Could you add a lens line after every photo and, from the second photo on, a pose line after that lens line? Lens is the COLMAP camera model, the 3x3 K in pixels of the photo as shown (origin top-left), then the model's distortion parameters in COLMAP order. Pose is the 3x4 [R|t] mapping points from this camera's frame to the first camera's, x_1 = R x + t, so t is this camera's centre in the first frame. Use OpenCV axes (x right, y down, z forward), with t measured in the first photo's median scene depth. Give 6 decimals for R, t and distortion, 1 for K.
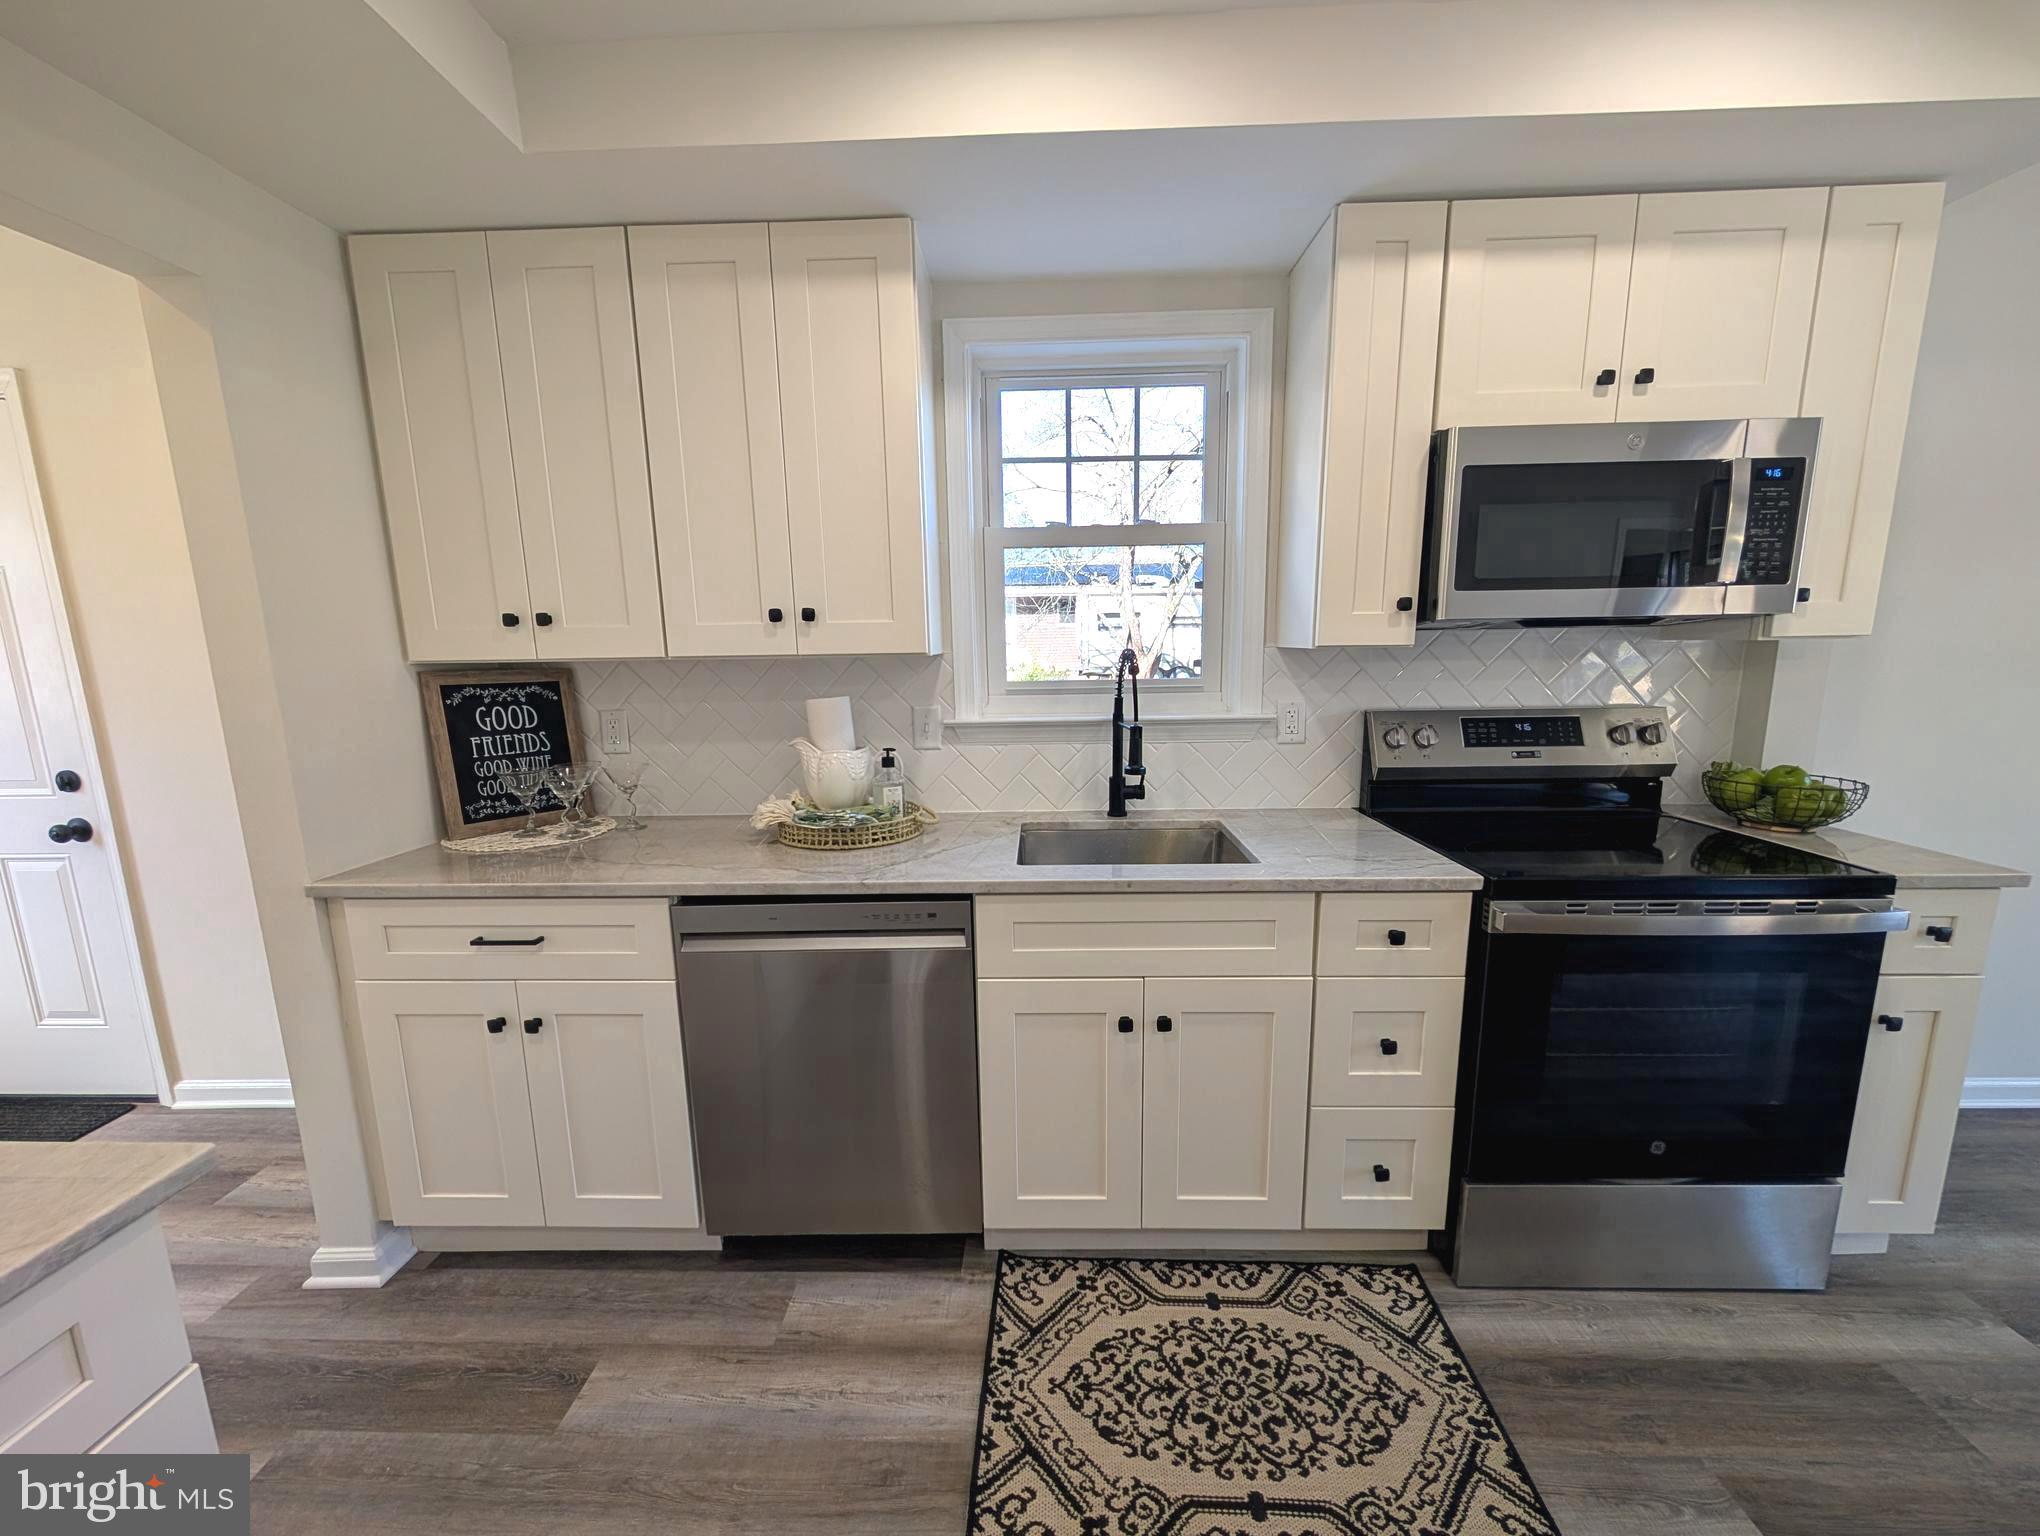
lens RADIAL K [[770.5, 0, 1022.8], [0, 770.5, 773.5], [0, 0, 1]] dist [-0.000585, 0.000201]
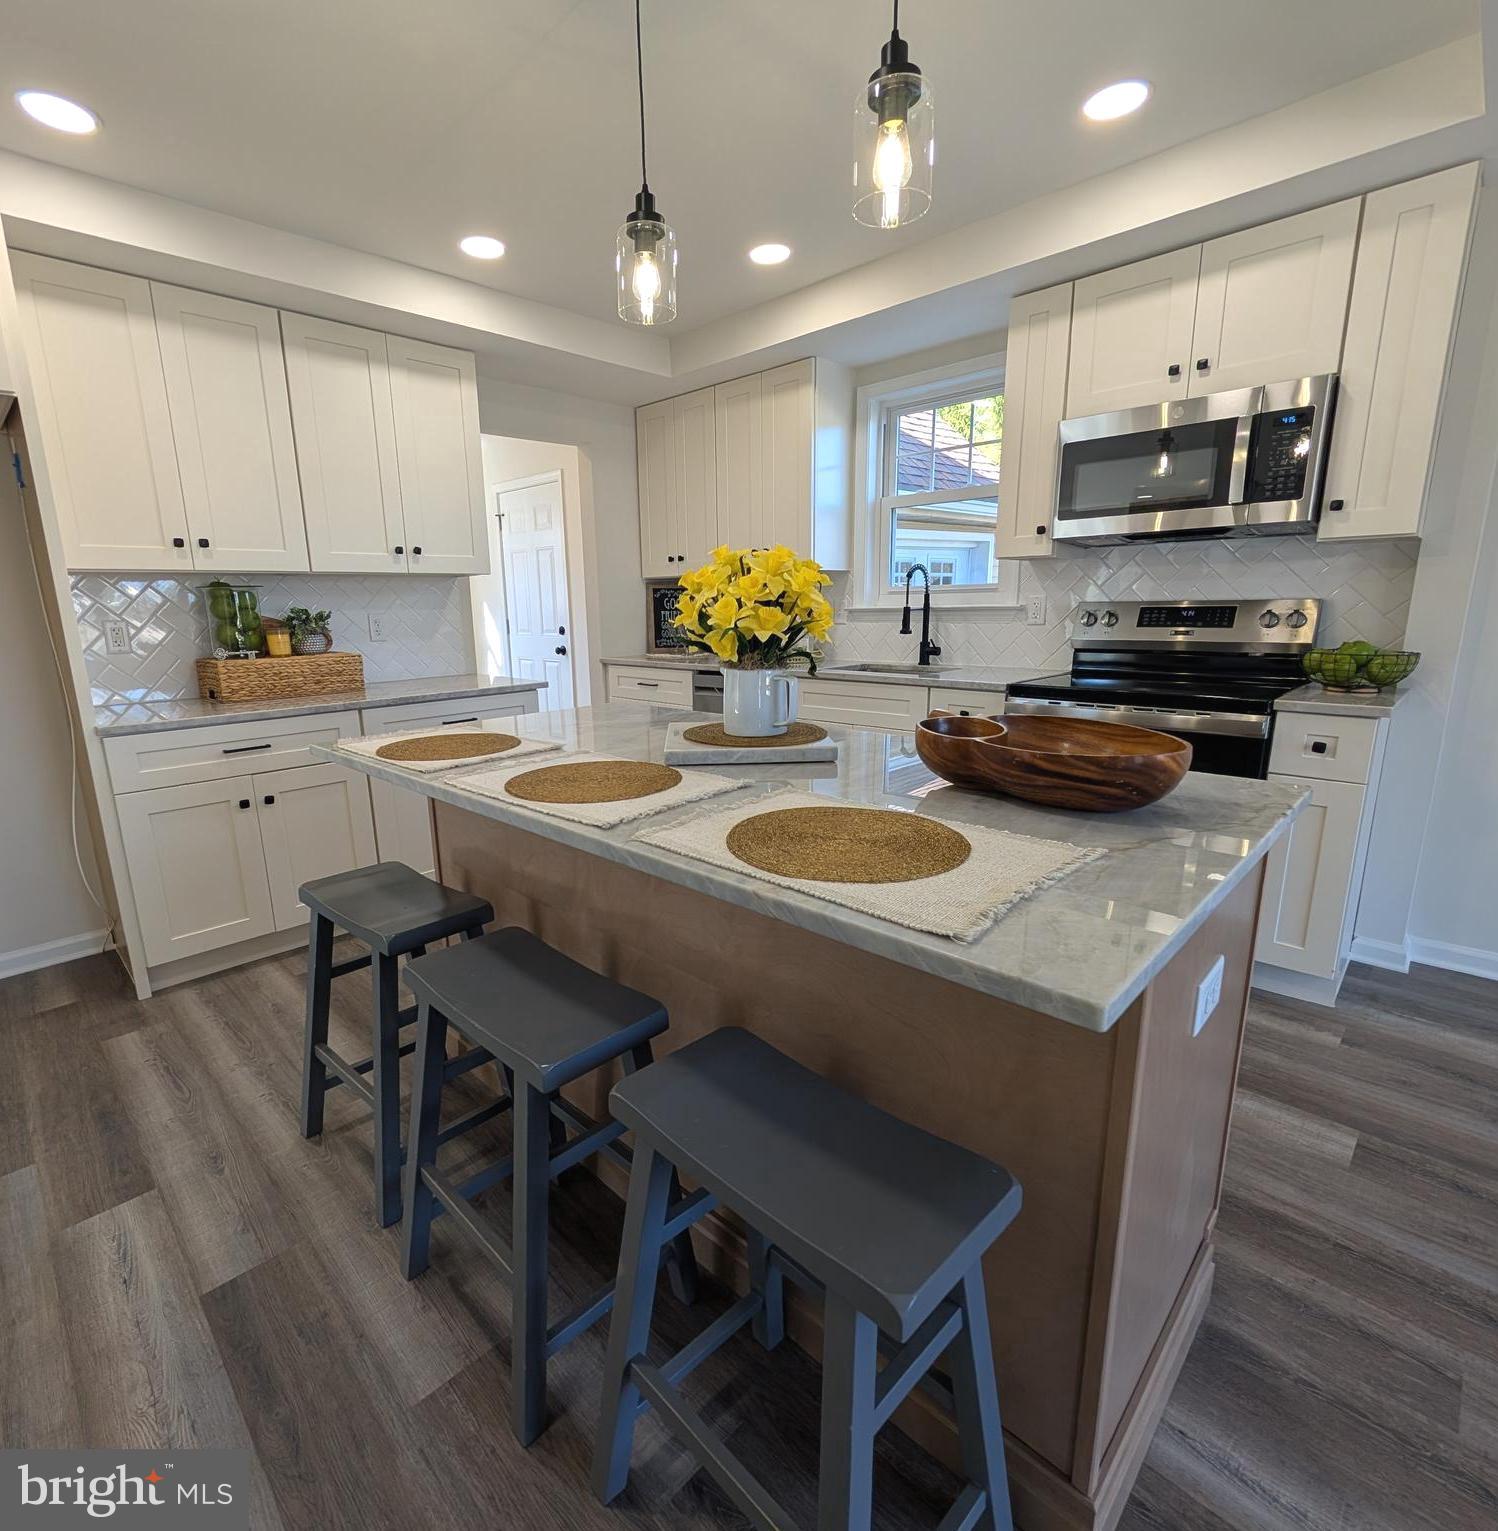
lens RADIAL K [[769.6, 0, 706.9], [0, 769.6, 773.9], [0, 0, 1]] dist [-0.000401, -0.000758]
pose [[0.723137, 0.152661, -0.673623, 1.126787], [-0.107619, 0.988261, 0.108437, 0.188888], [0.682269, -0.005920, 0.731077, -0.676818]]
